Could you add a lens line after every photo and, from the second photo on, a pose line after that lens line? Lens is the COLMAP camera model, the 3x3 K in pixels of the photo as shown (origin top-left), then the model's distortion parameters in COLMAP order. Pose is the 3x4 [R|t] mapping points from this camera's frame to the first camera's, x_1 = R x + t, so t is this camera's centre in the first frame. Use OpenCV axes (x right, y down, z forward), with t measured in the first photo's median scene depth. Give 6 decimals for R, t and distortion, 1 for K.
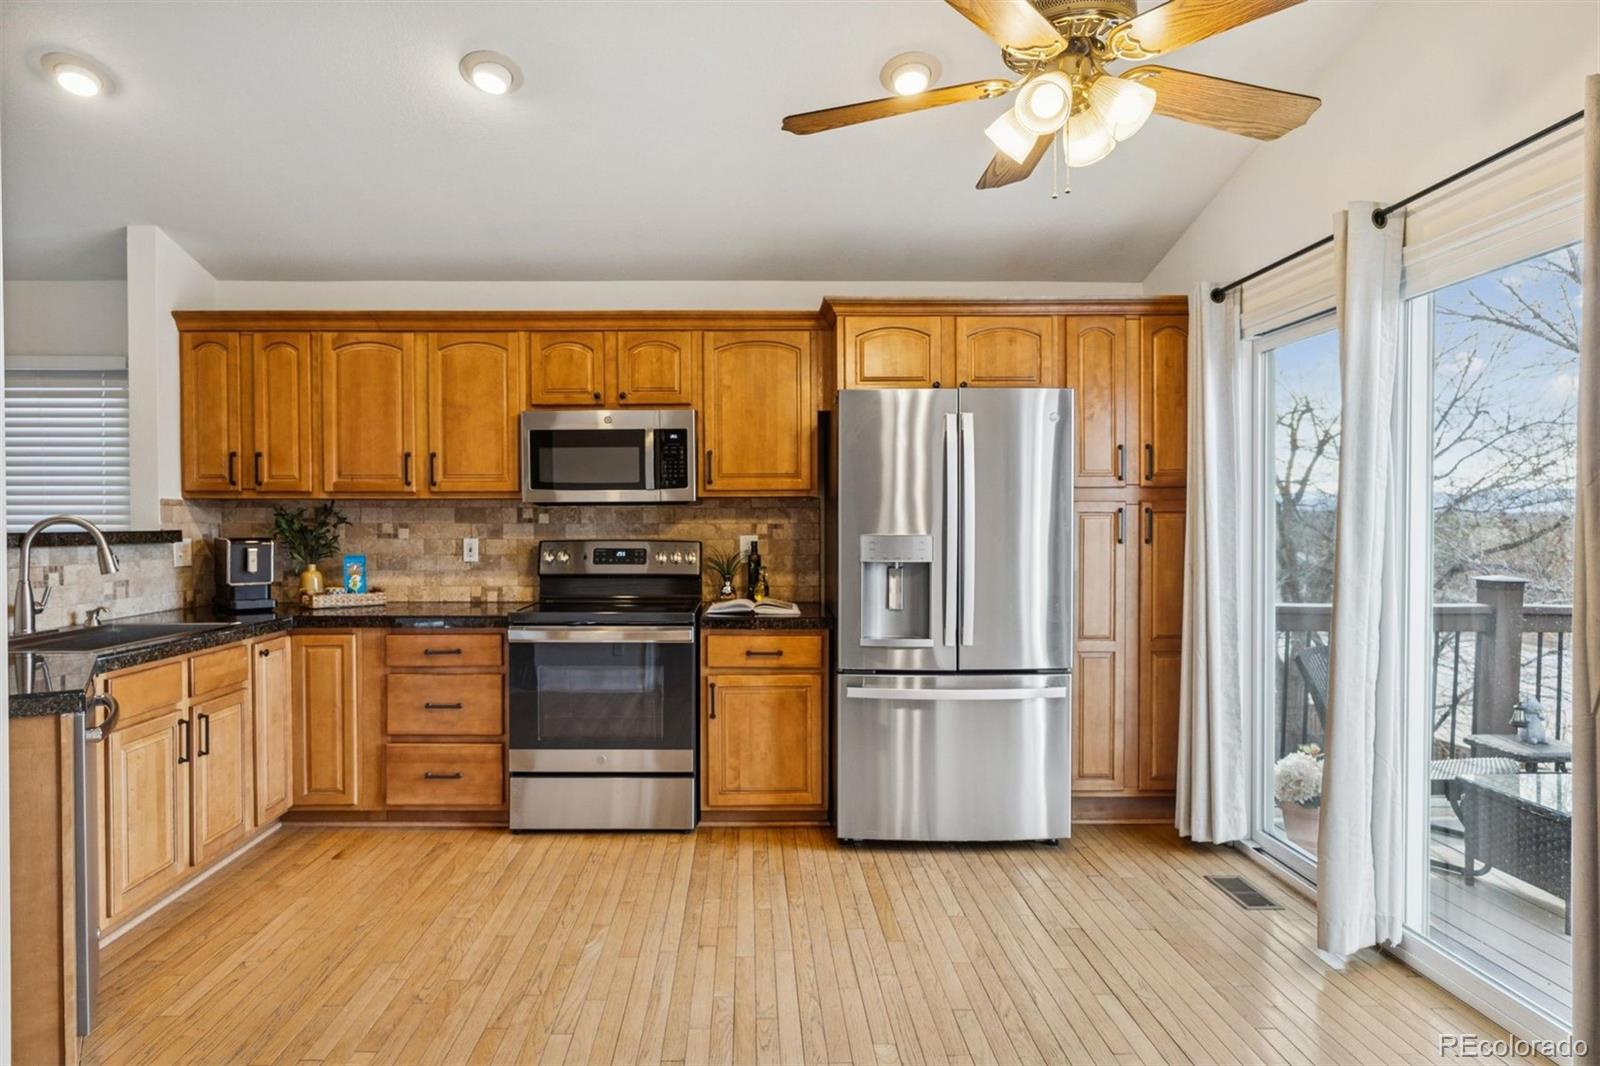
lens RADIAL K [[946.2, 0, 762.8], [0, 946.2, 535.8], [0, 0, 1]] dist [-0.003871, 0.002710]
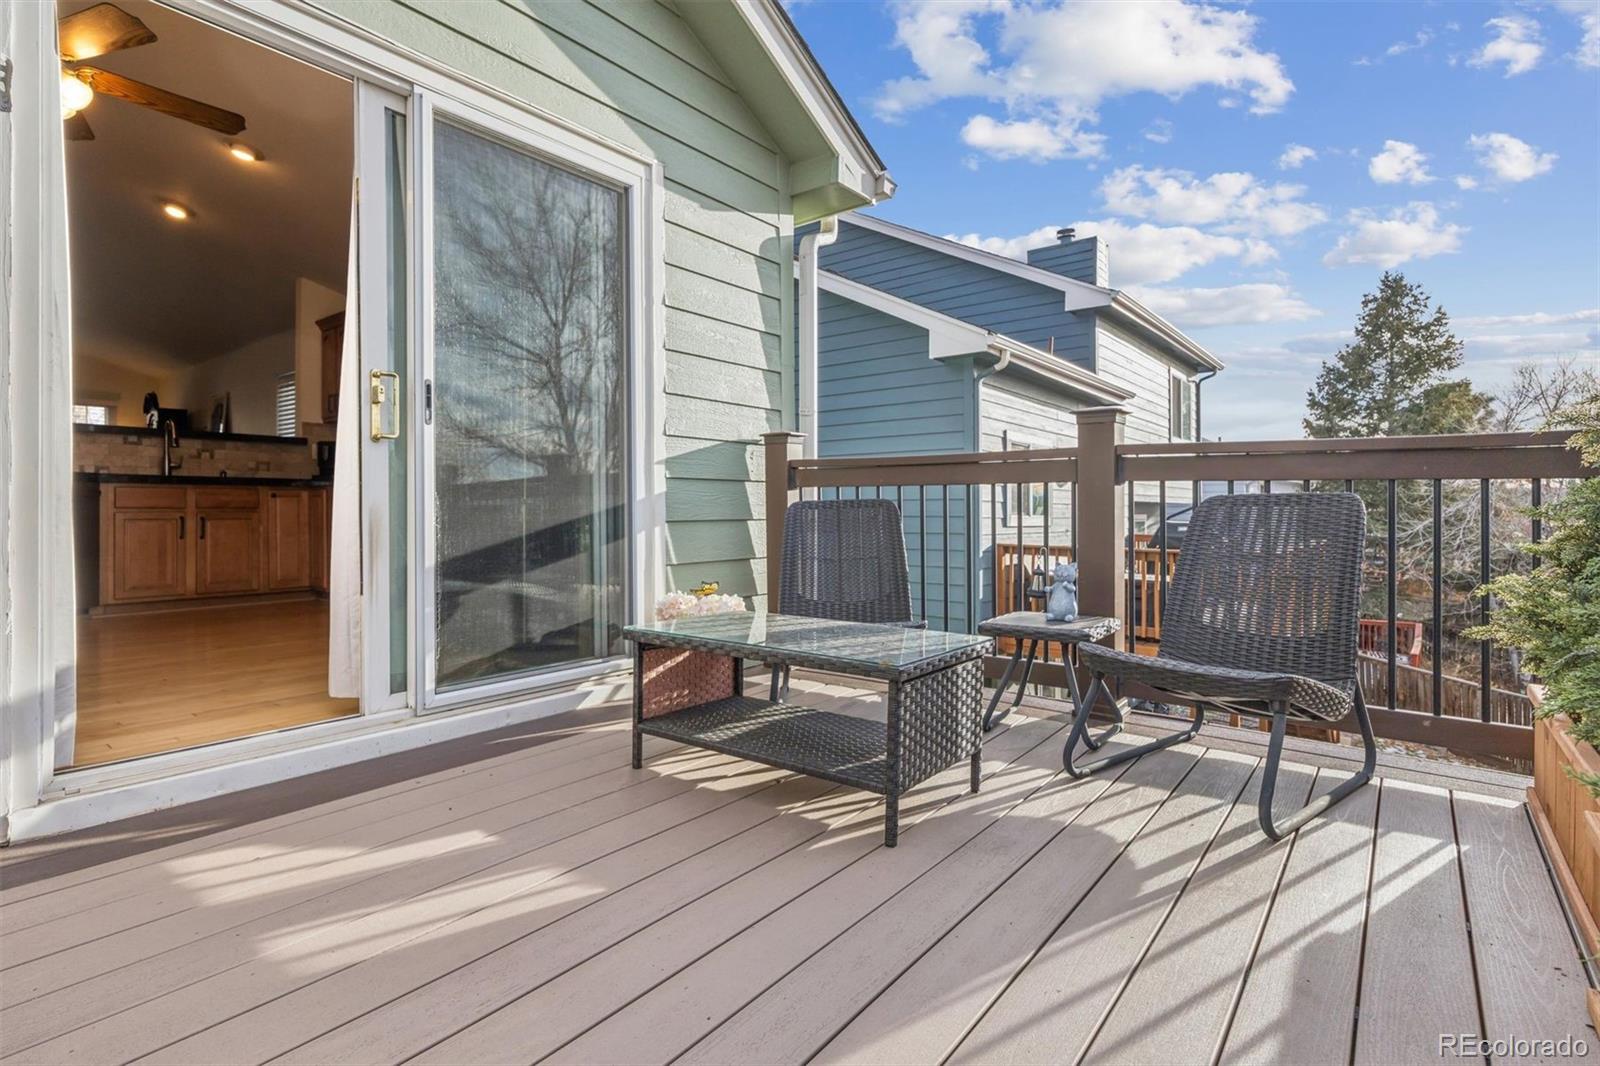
lens RADIAL K [[783.0, 0, 803.6], [0, 783.0, 519.5], [0, 0, 1]] dist [-0.001208, -0.001464]
pose [[0.778140, 0.004491, -0.628075, 1.135386], [-0.006834, 0.999976, -0.001316, 0.152650], [0.628054, 0.005316, 0.778151, 0.428919]]
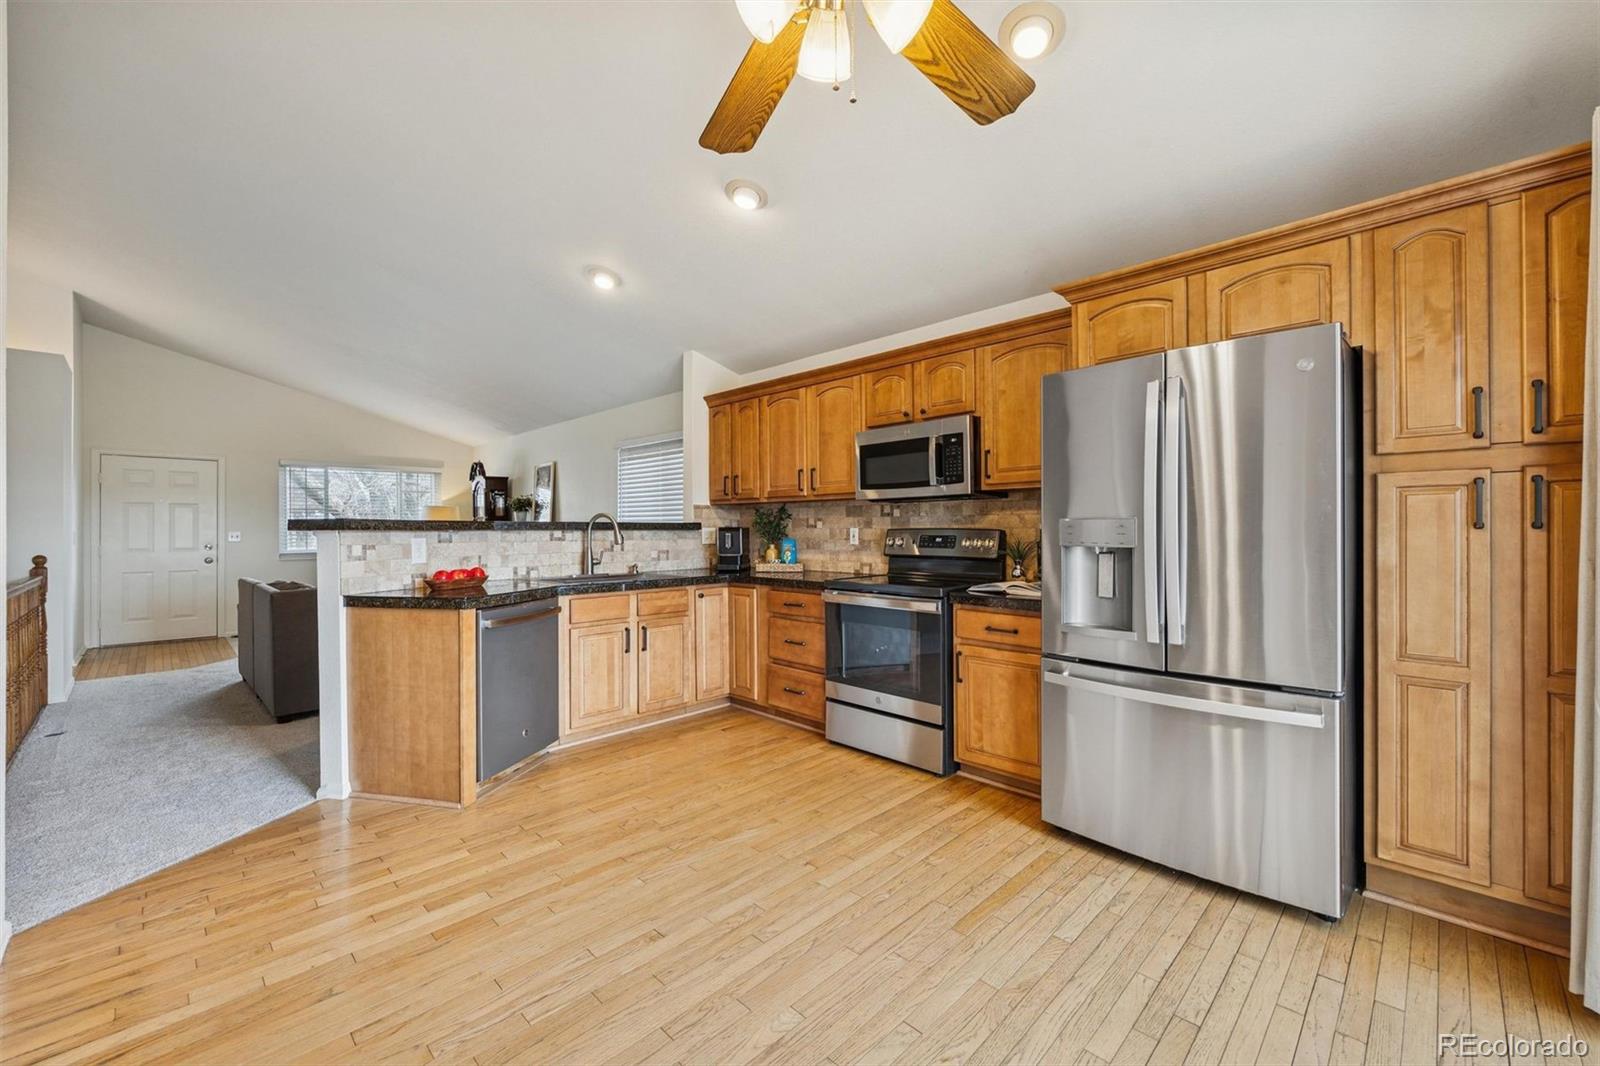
lens RADIAL K [[656.7, 0, 794.3], [0, 656.7, 530.8], [0, 0, 1]] dist [-0.000218, -0.000153]
pose [[0.690836, -0.000230, -0.723011, 0.379814], [-0.006150, 0.999962, -0.006194, 0.015566], [0.722985, 0.008725, 0.690809, 0.301999]]
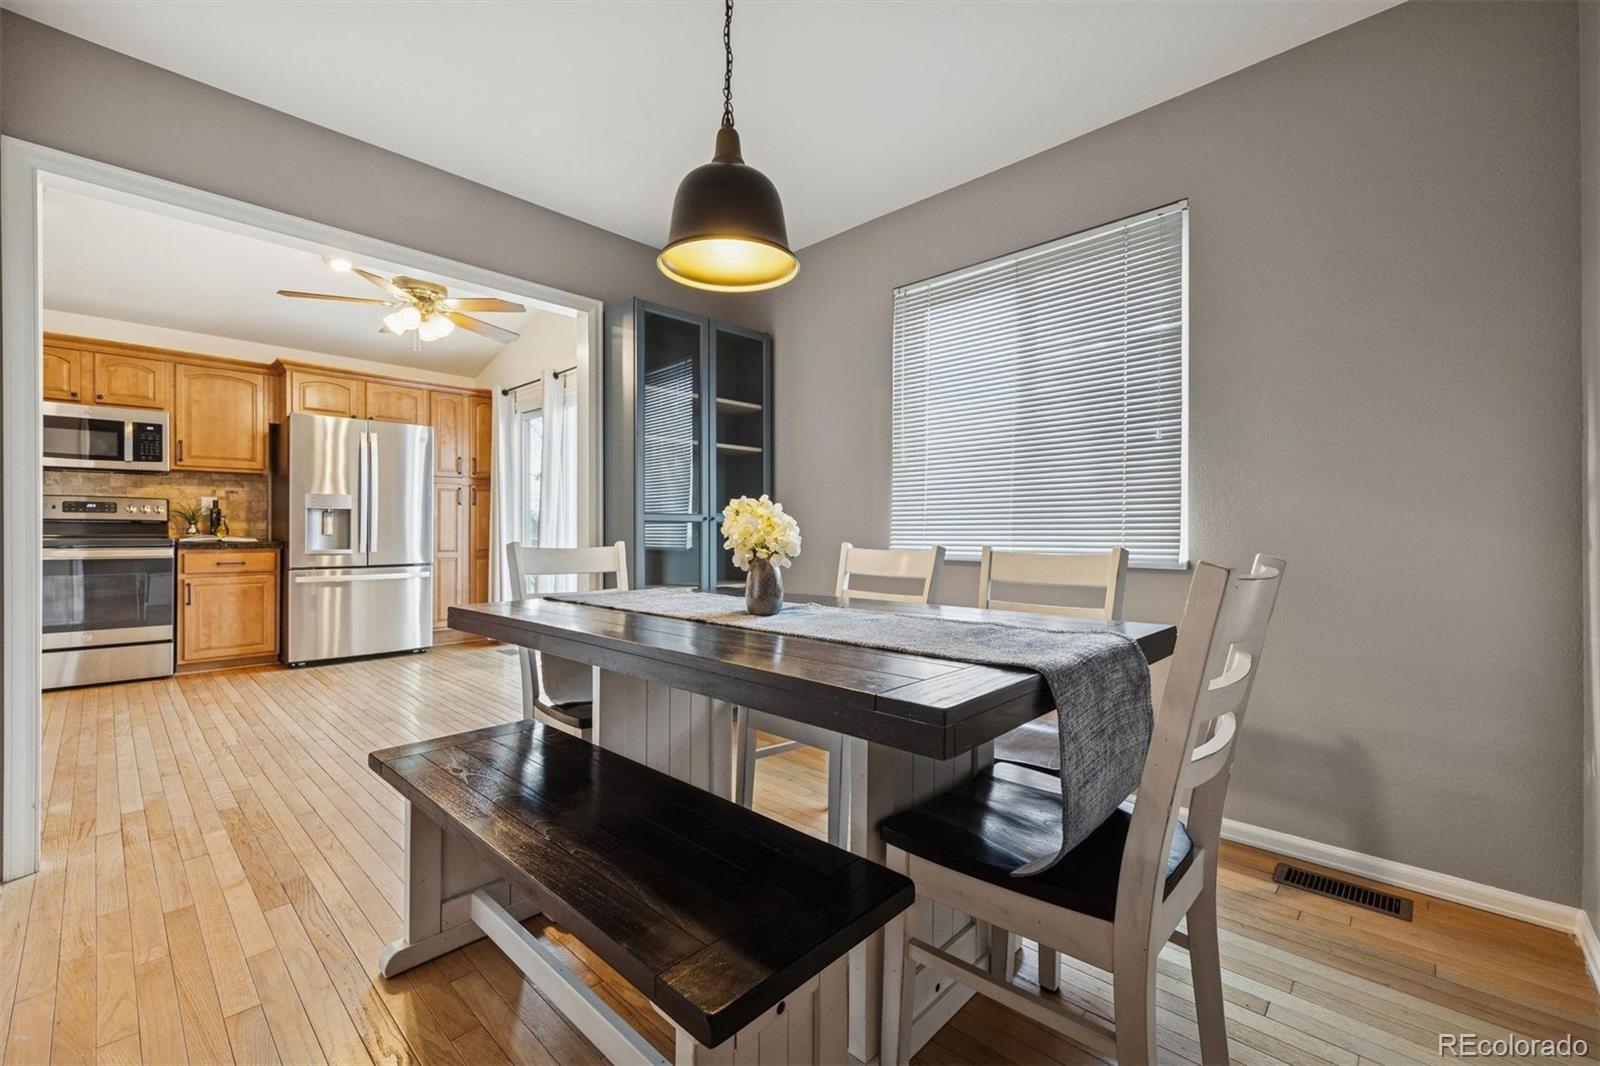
lens RADIAL K [[656.7, 0, 807.8], [0, 656.7, 531.6], [0, 0, 1]] dist [-0.000218, -0.000153]
pose [[0.693965, 0.001639, 0.720007, -0.125544], [0.007719, 0.999923, -0.009716, 0.085696], [-0.719968, 0.012301, 0.693899, -0.535668]]
